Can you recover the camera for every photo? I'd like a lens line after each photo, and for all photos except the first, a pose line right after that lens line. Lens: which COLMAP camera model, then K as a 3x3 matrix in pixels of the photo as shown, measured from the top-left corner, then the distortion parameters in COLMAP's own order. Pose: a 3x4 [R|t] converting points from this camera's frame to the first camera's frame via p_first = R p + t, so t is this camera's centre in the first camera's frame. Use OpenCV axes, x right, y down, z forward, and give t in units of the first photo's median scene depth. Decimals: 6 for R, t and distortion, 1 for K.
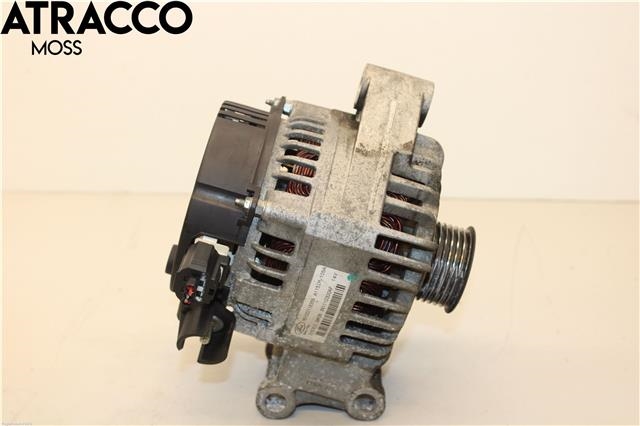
lens RADIAL K [[1072.7, 0, 320.0], [0, 1072.7, 213.0], [0, 0, 1]] dist [0.013978, 0.000000]
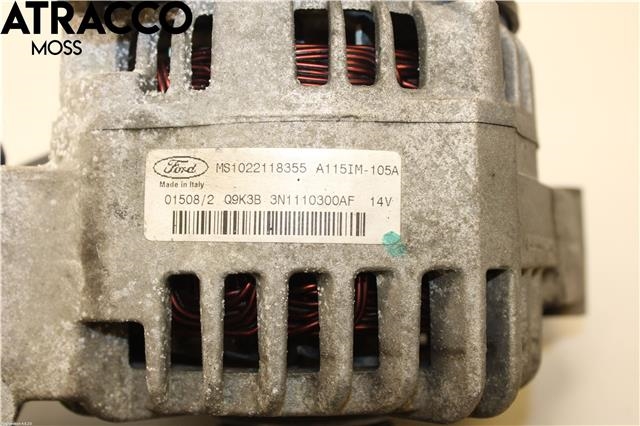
lens RADIAL K [[1072.7, 0, 320.0], [0, 1072.7, 213.0], [0, 0, 1]] dist [0.013978, 0.000000]
pose [[0.279326, 0.958681, 0.053932, -0.009783], [-0.795411, 0.262486, -0.546280, 0.289424], [-0.537865, 0.109692, 0.835864, 0.662616]]
